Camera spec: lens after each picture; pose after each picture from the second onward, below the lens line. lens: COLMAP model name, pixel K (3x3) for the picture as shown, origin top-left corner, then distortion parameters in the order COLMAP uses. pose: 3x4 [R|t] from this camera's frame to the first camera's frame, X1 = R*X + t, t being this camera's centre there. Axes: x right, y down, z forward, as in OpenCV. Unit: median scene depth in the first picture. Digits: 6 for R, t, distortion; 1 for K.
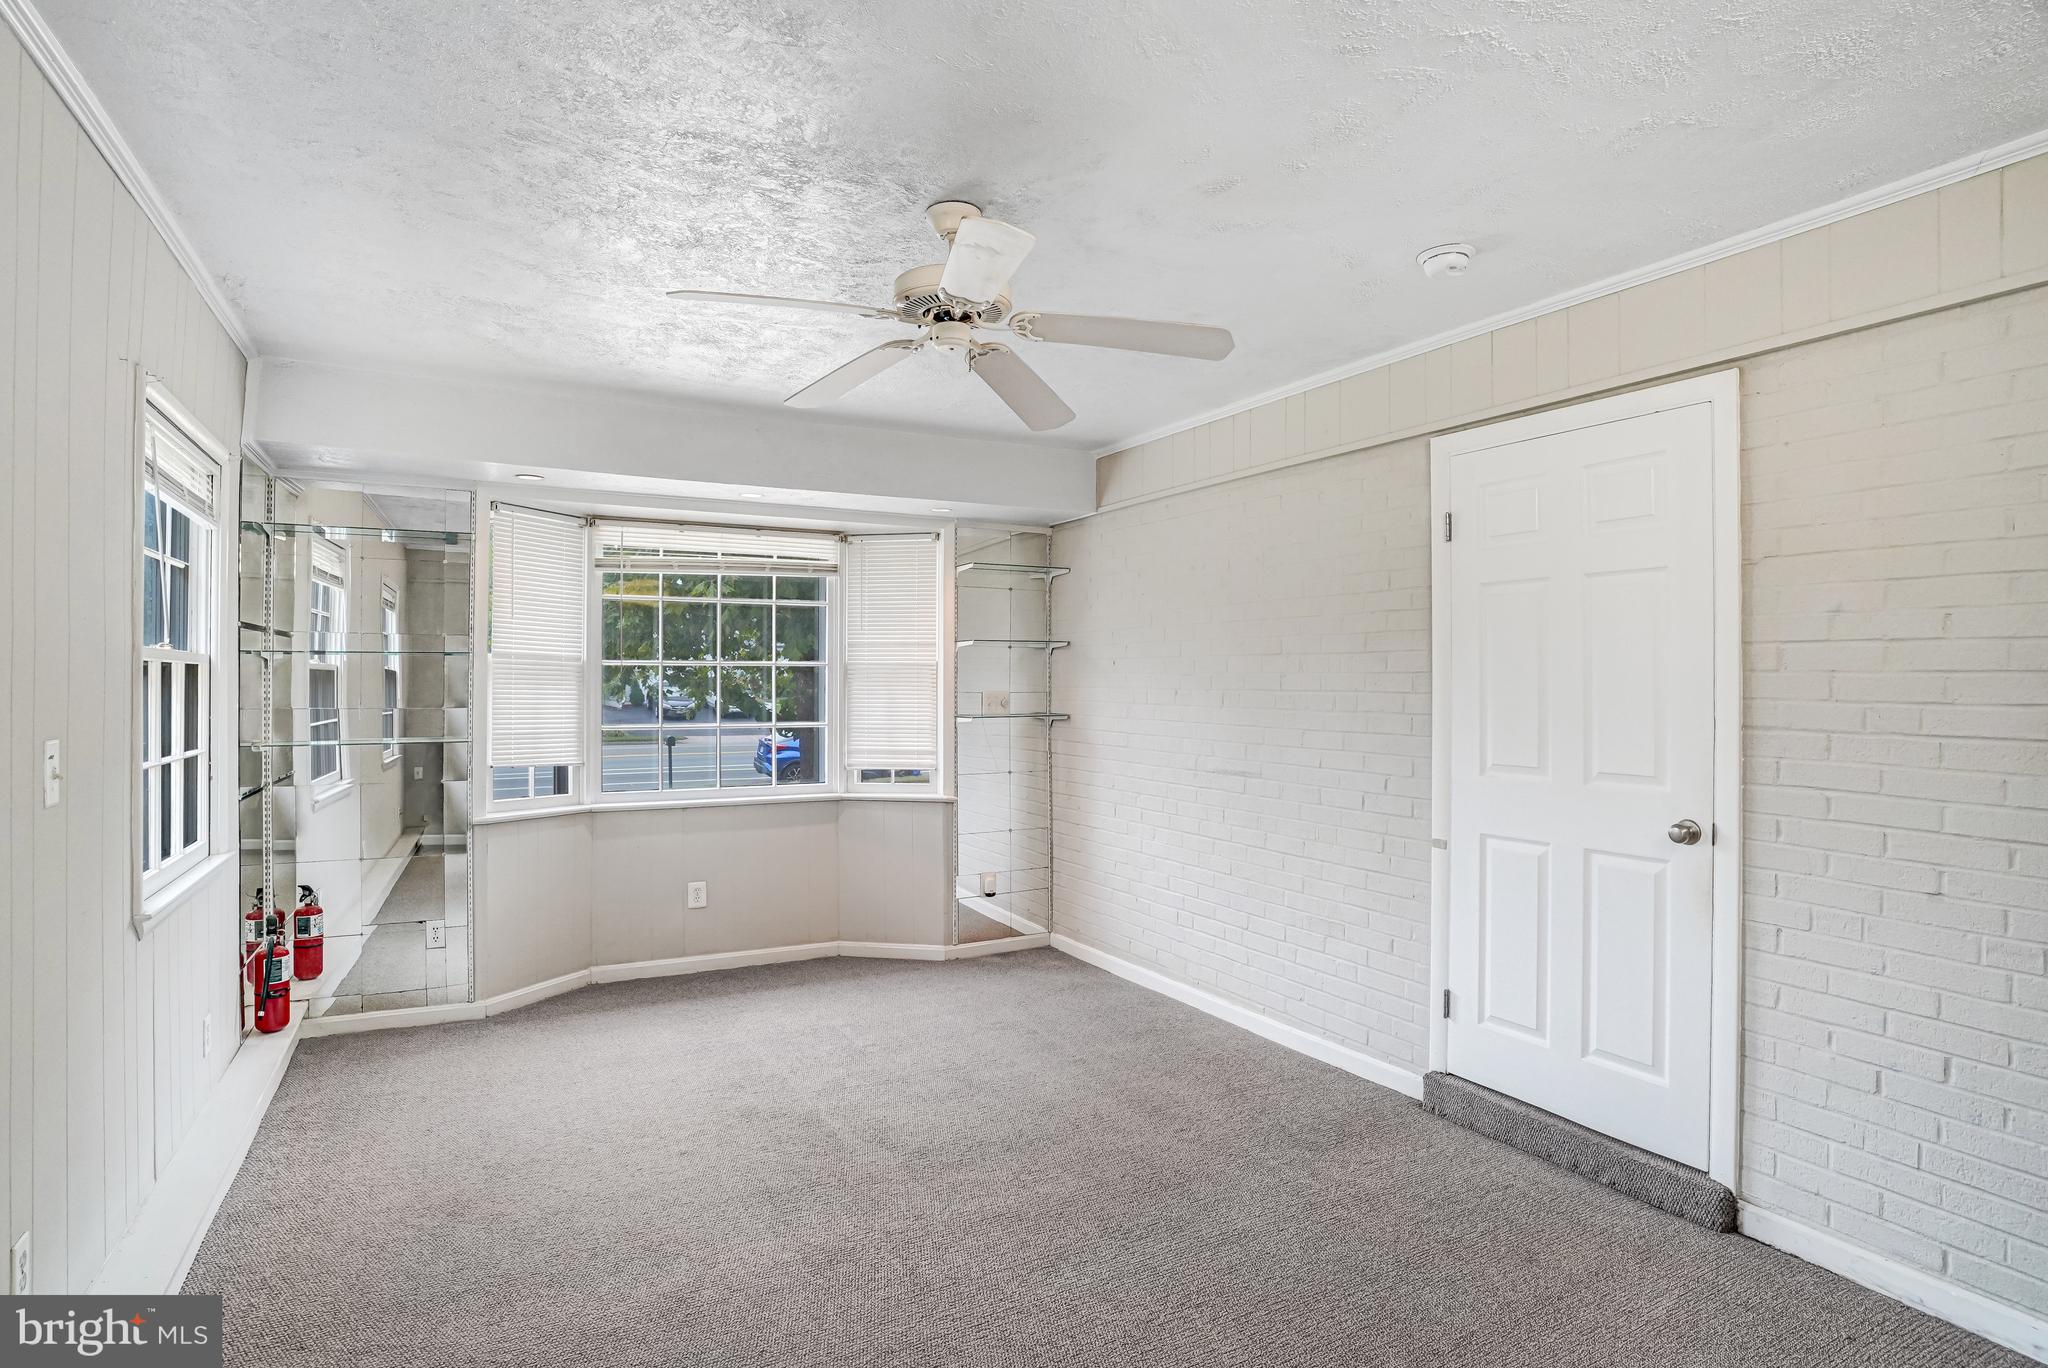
lens RADIAL K [[1038.4, 0, 1021.1], [0, 1038.4, 689.4], [0, 0, 1]] dist [-0.082401, 0.042061]
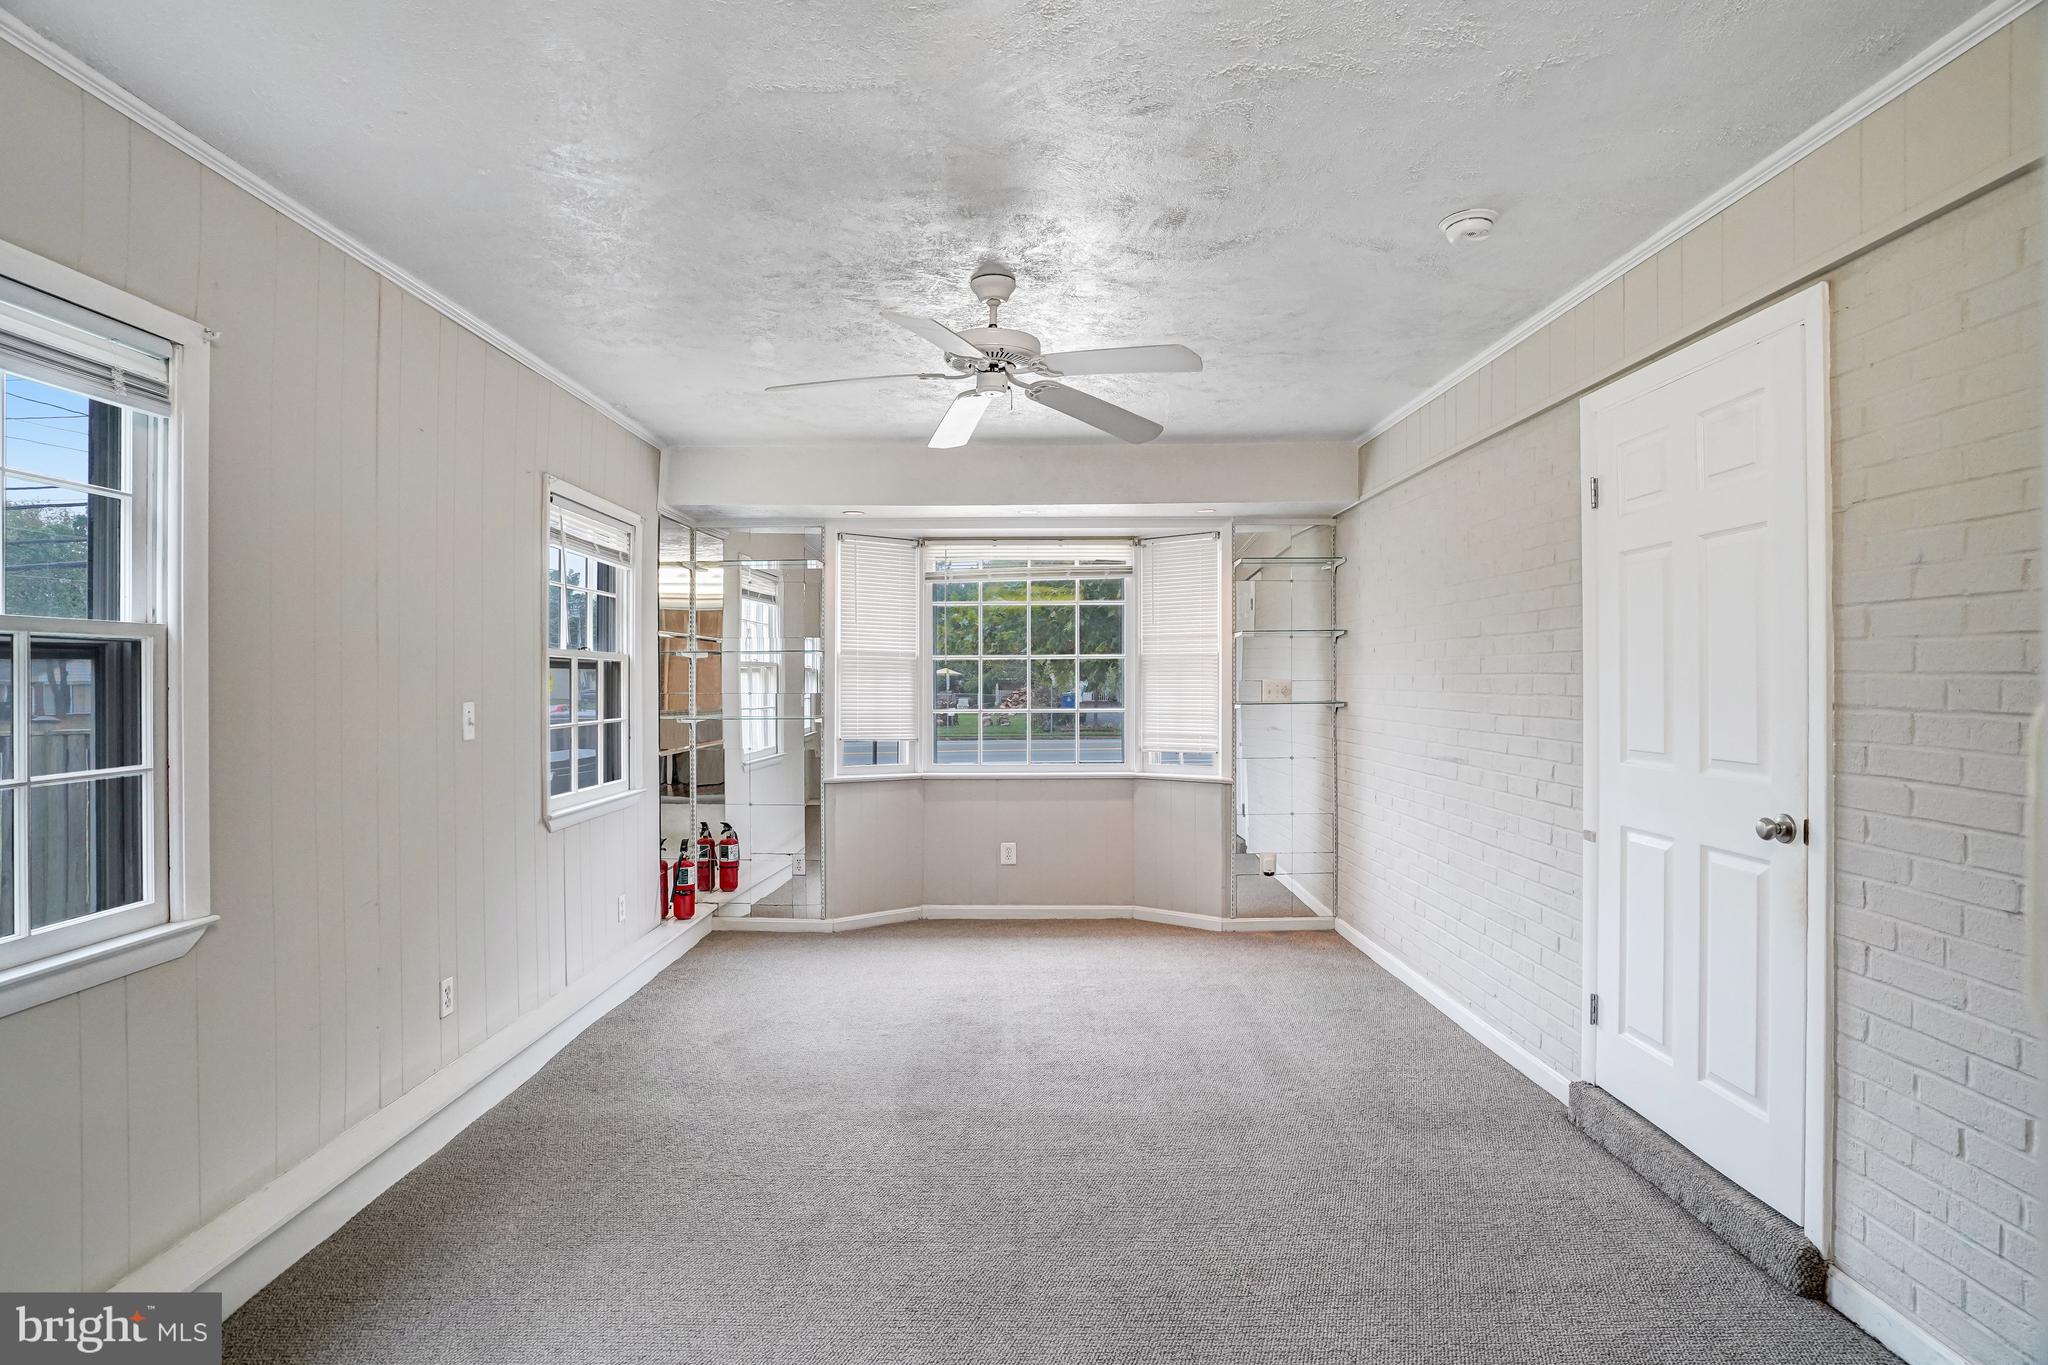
lens RADIAL K [[1030.4, 0, 1016.2], [0, 1030.4, 693.6], [0, 0, 1]] dist [-0.073386, 0.035322]
pose [[0.878391, 0.000006, -0.477943, 0.390919], [0.002963, 0.999981, 0.005459, 0.015617], [0.477933, -0.006211, 0.878374, -0.049010]]
